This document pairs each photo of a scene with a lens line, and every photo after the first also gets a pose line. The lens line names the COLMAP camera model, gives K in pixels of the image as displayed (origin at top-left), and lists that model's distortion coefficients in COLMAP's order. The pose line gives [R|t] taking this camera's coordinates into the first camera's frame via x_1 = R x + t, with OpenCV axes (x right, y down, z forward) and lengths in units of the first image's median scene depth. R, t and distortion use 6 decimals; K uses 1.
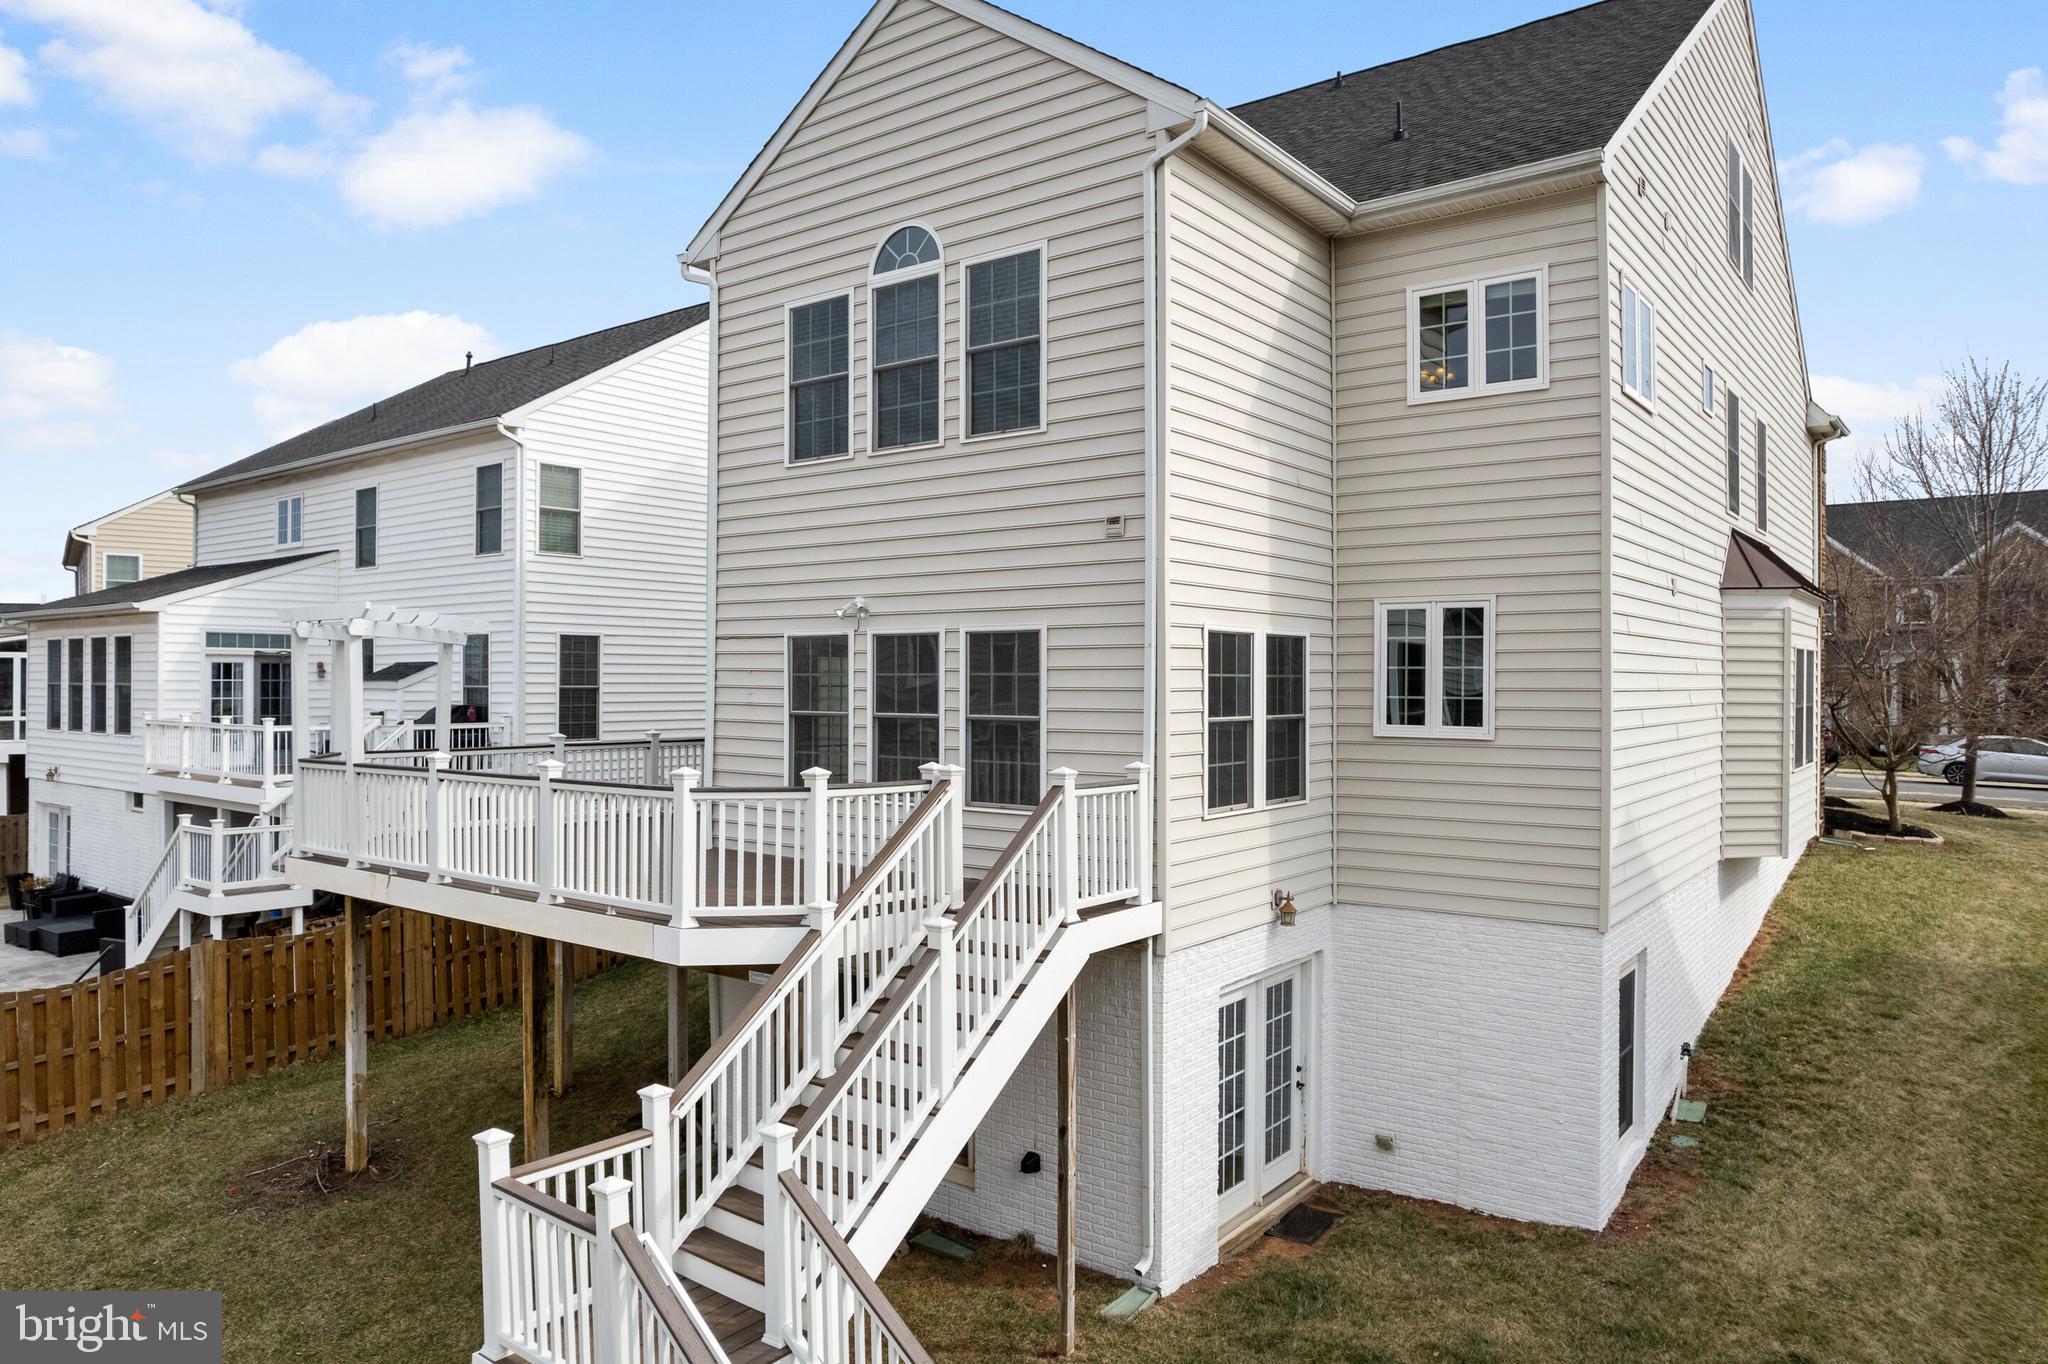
lens RADIAL K [[1341.5, 0, 1024.0], [0, 1341.5, 682.0], [0, 0, 1]] dist [-0.096530, 0.087235]
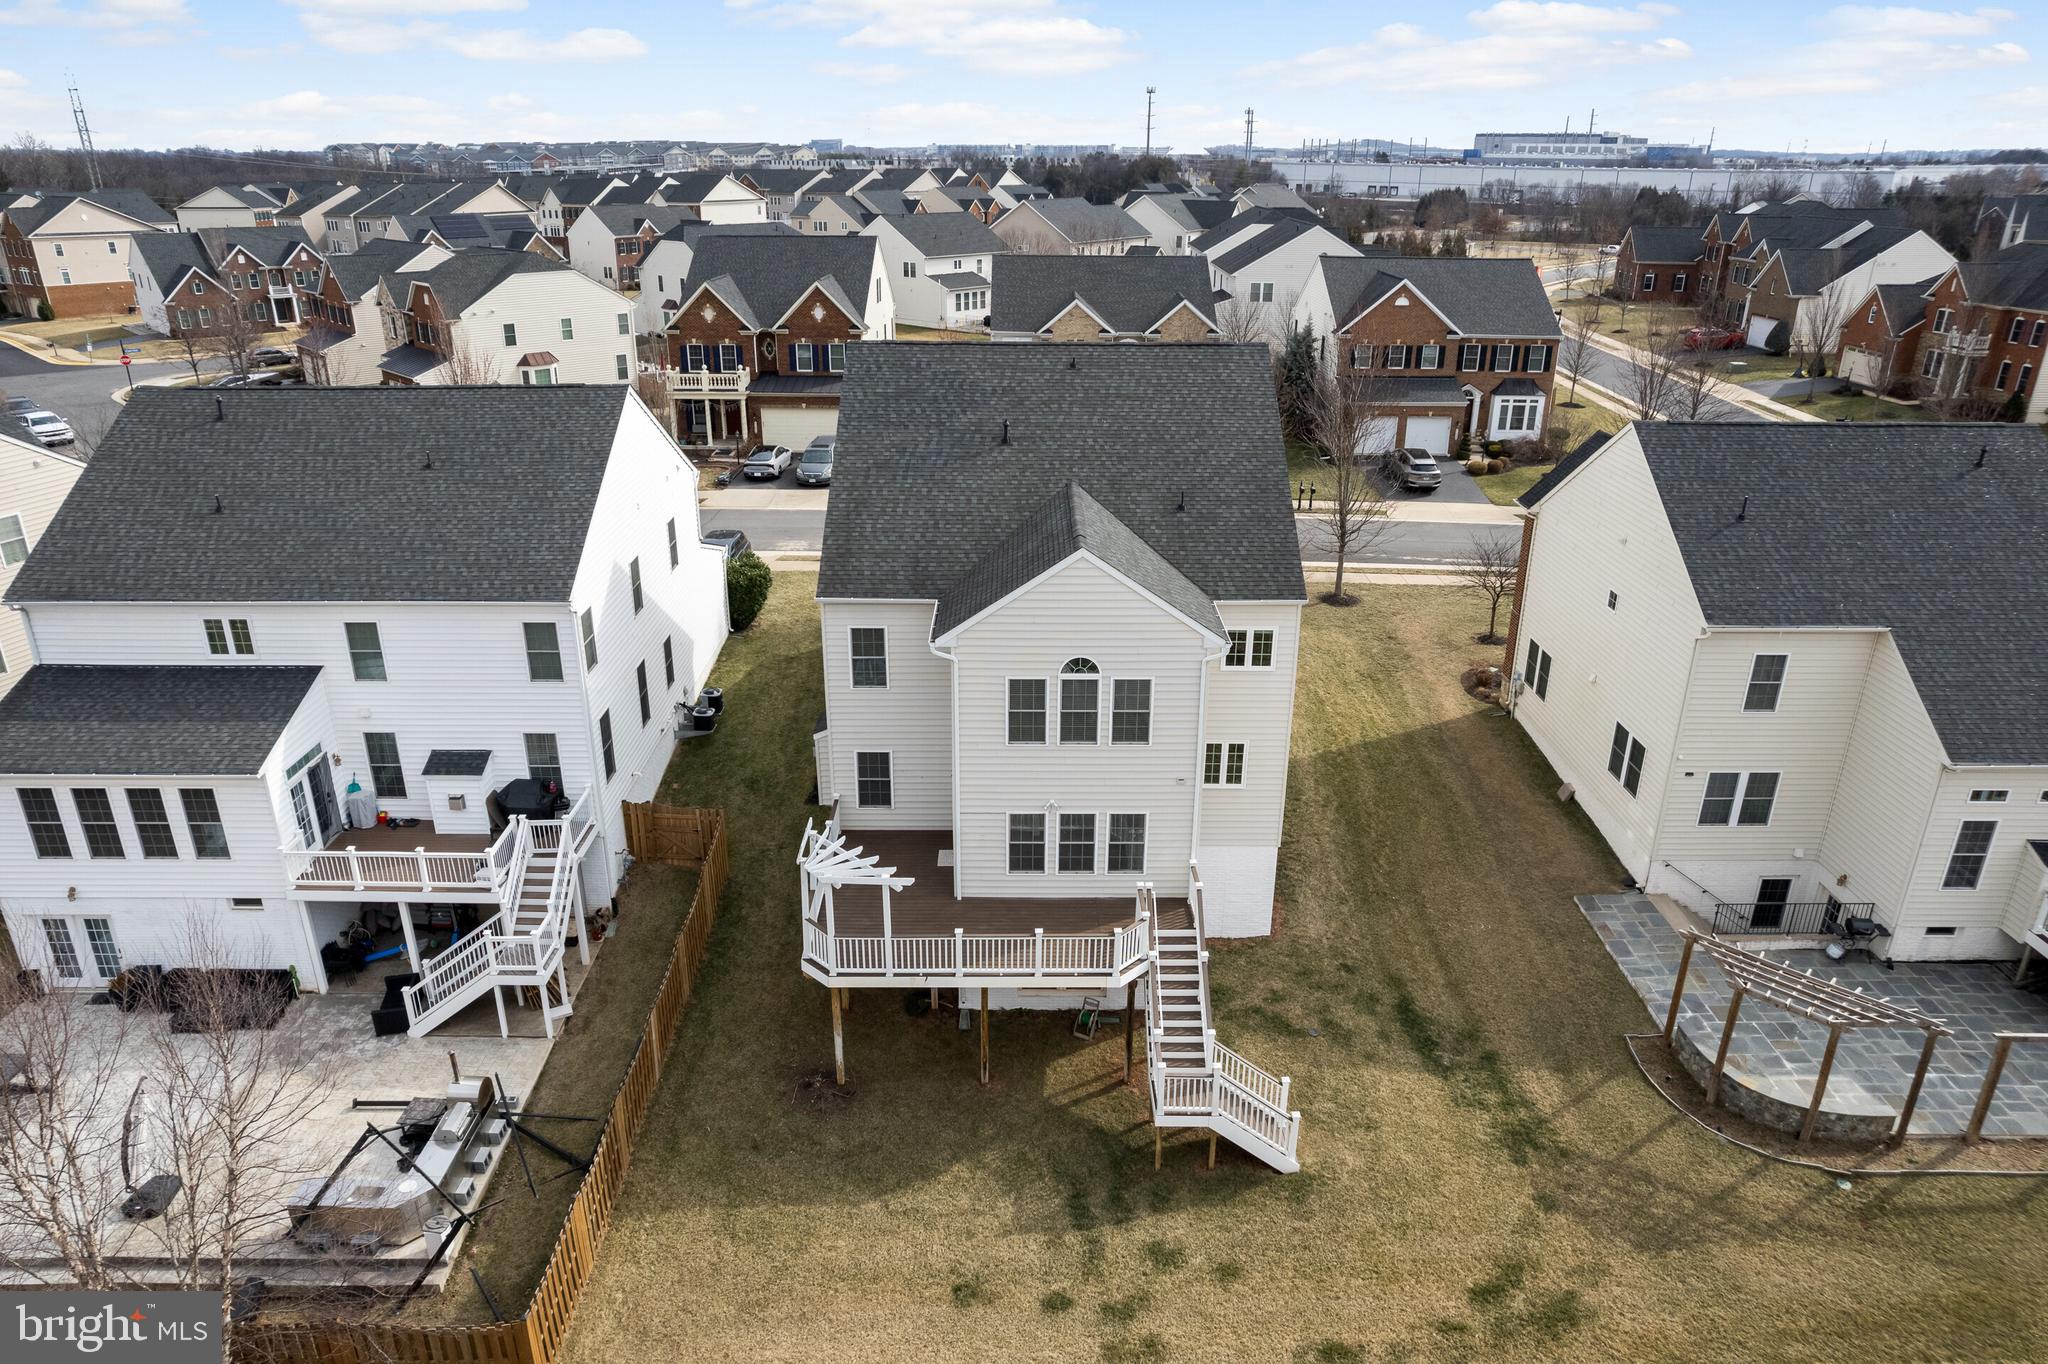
lens RADIAL K [[1341.5, 0, 1024.0], [0, 1341.5, 682.0], [0, 0, 1]] dist [-0.096530, 0.087235]
pose [[0.792017, -0.227111, 0.566683, -1.460307], [-0.004836, 0.925866, 0.377820, -1.153741], [-0.610480, -0.301980, 0.732204, -0.643679]]
